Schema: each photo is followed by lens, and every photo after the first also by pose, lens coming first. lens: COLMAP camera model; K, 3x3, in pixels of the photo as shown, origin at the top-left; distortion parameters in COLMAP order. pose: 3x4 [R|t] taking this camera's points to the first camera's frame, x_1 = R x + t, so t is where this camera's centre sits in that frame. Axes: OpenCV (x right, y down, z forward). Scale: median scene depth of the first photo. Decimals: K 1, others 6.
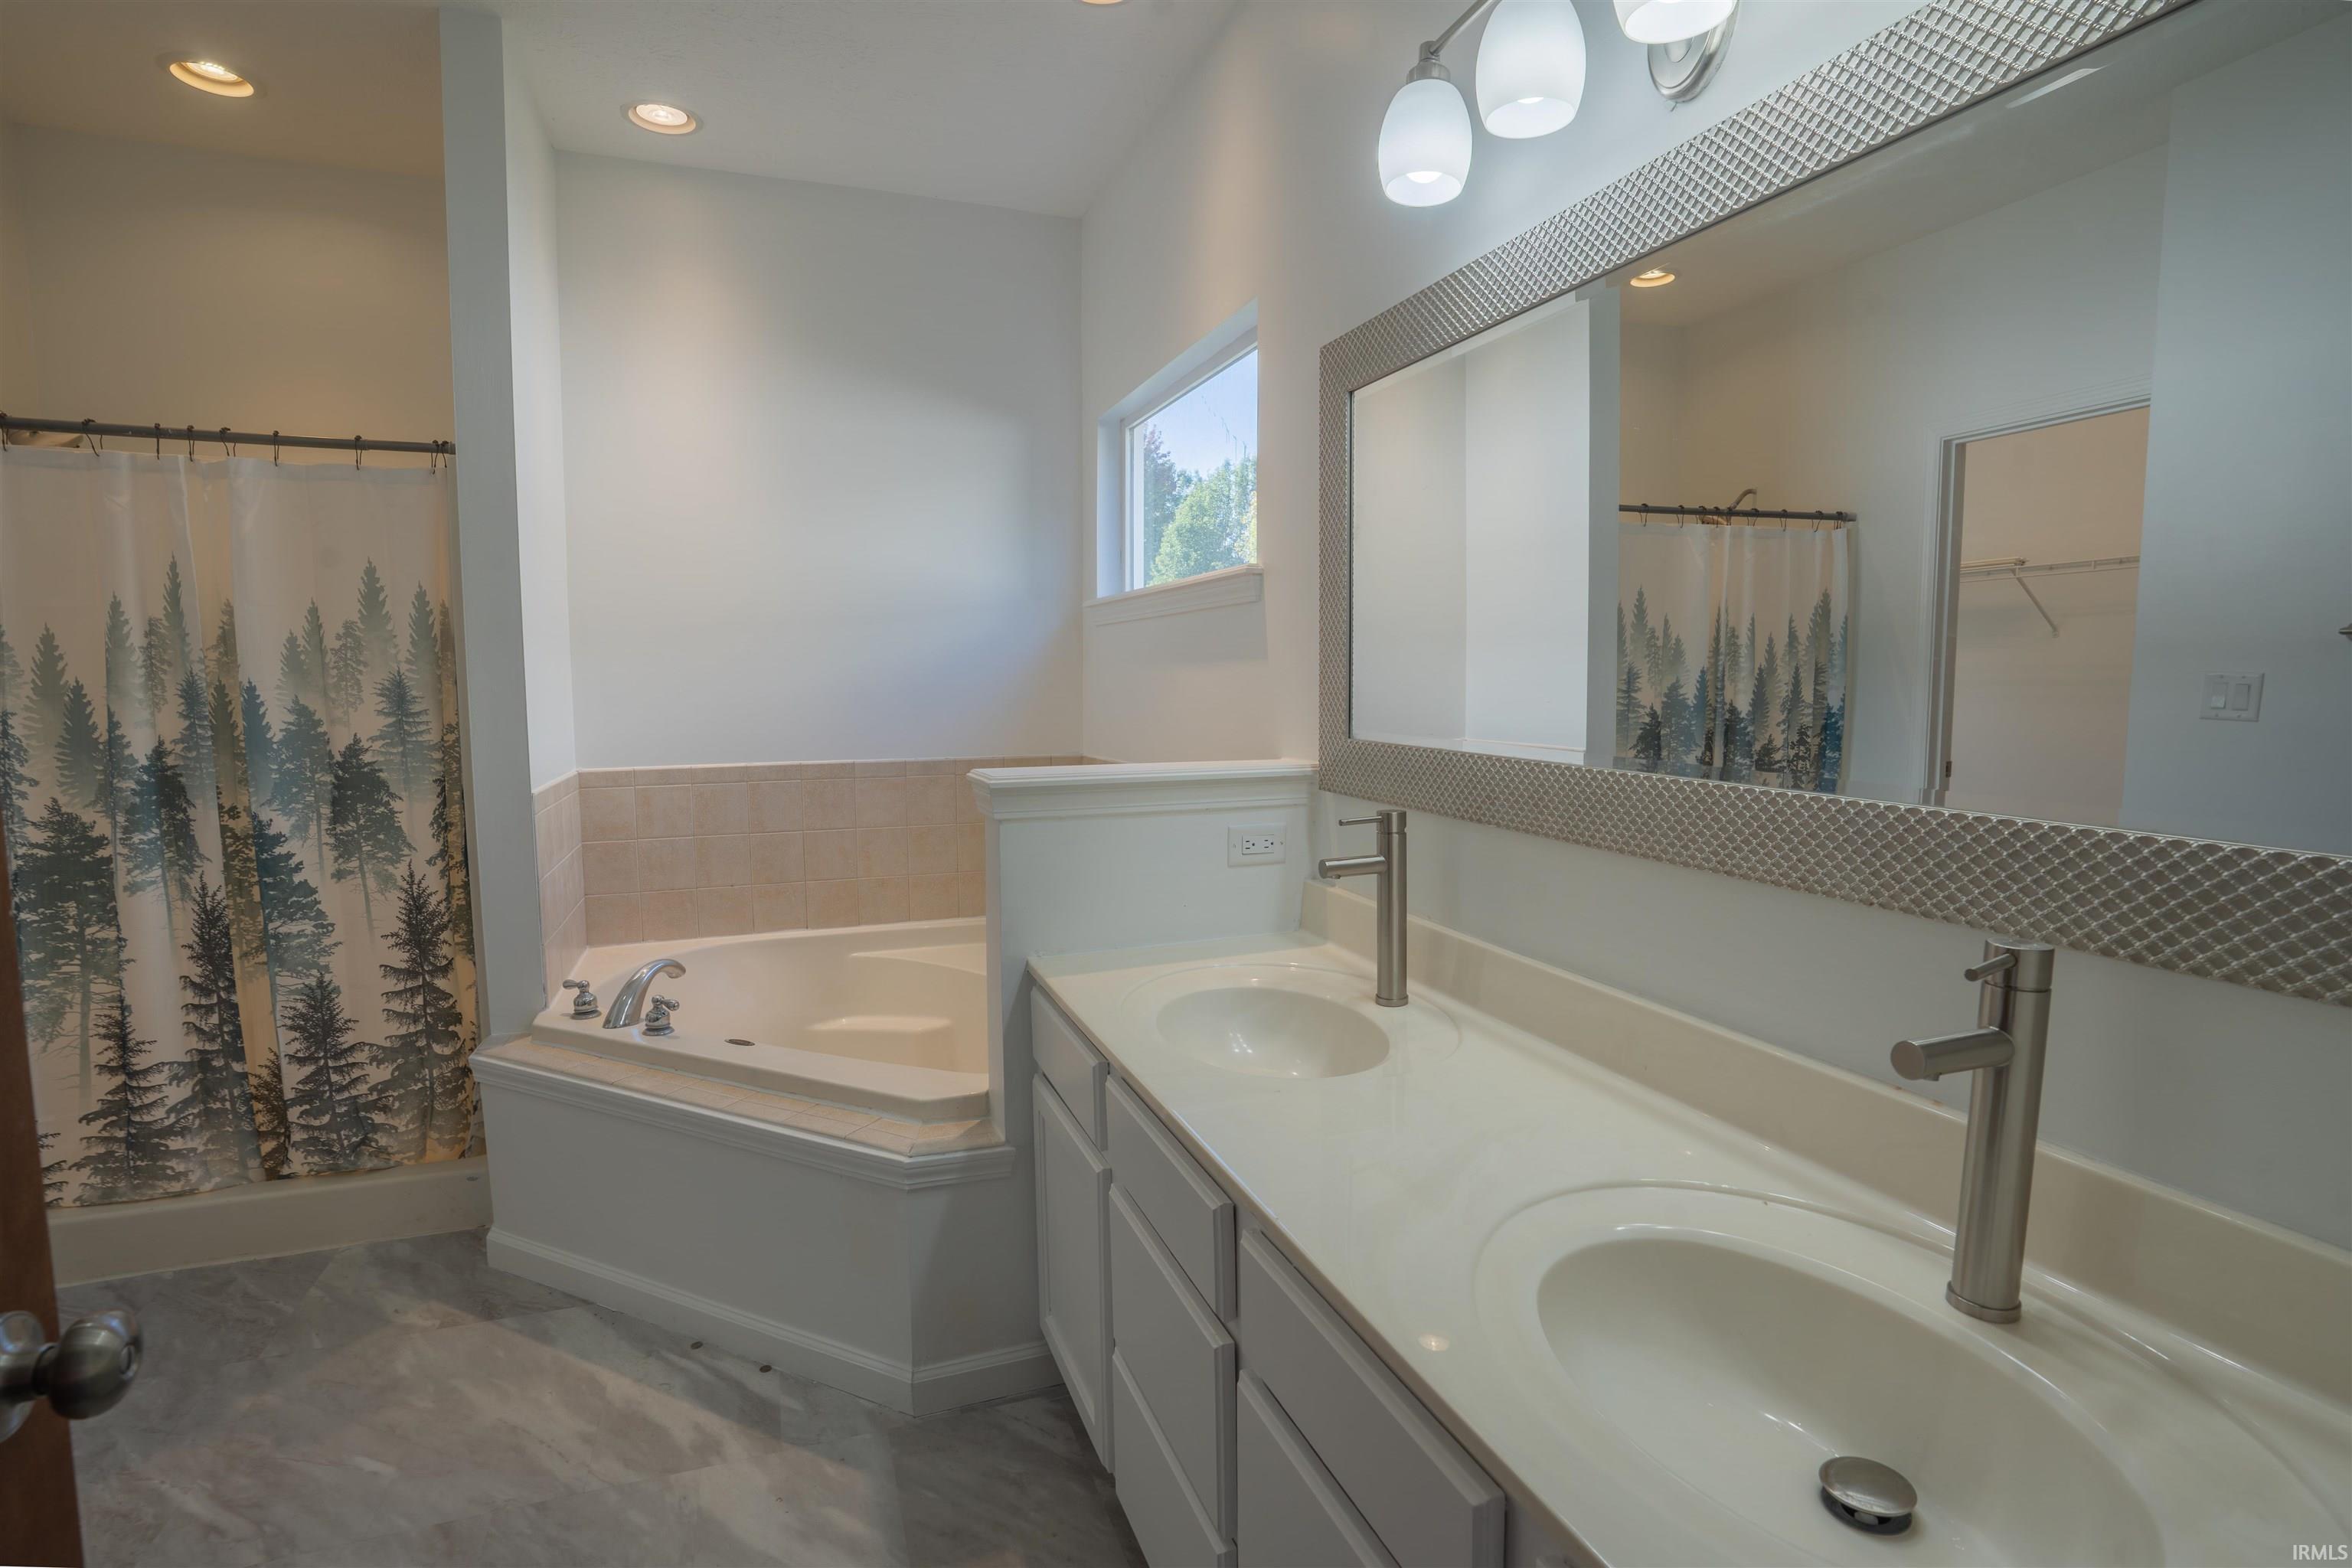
lens RADIAL K [[1153.6, 0, 1176.0], [0, 1153.6, 784.0], [0, 0, 1]] dist [-0.001352, -0.000173]
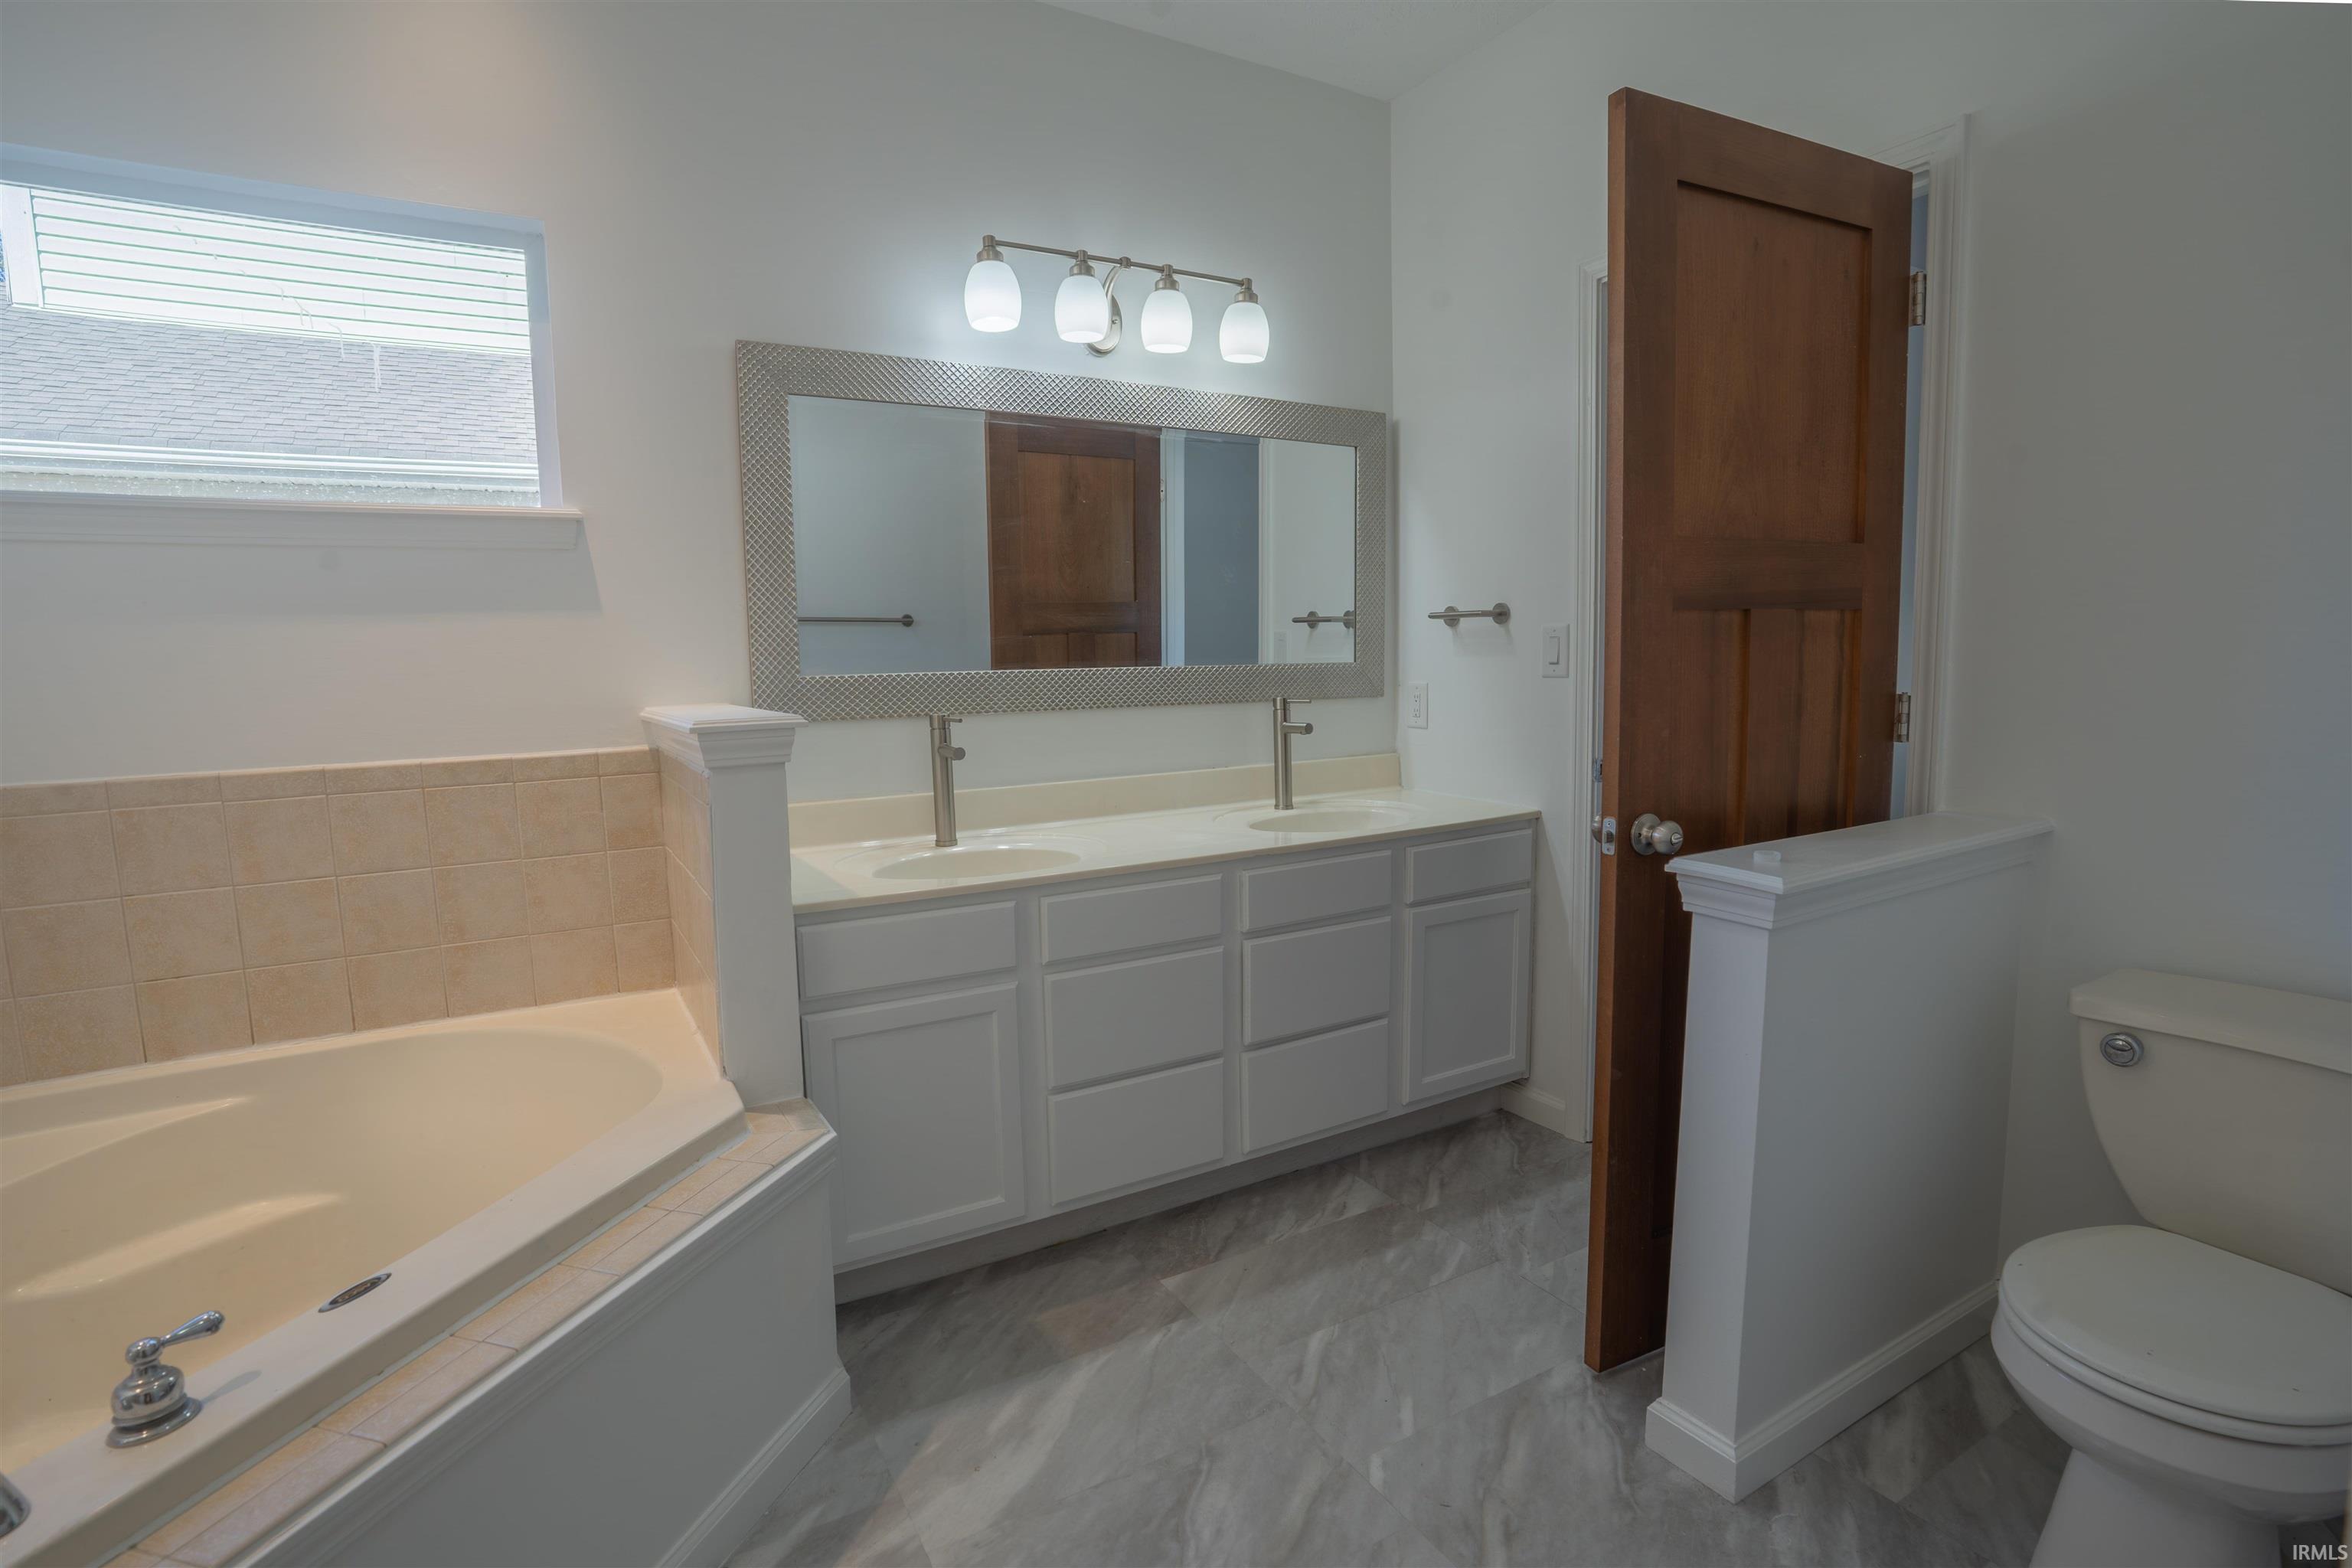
lens RADIAL K [[1153.6, 0, 1176.0], [0, 1153.6, 784.0], [0, 0, 1]] dist [-0.001352, -0.000173]
pose [[-0.191836, -0.086144, 0.977639, -1.292474], [0.113897, 0.987455, 0.109359, -0.022741], [-0.974796, 0.132329, -0.179618, 0.962927]]
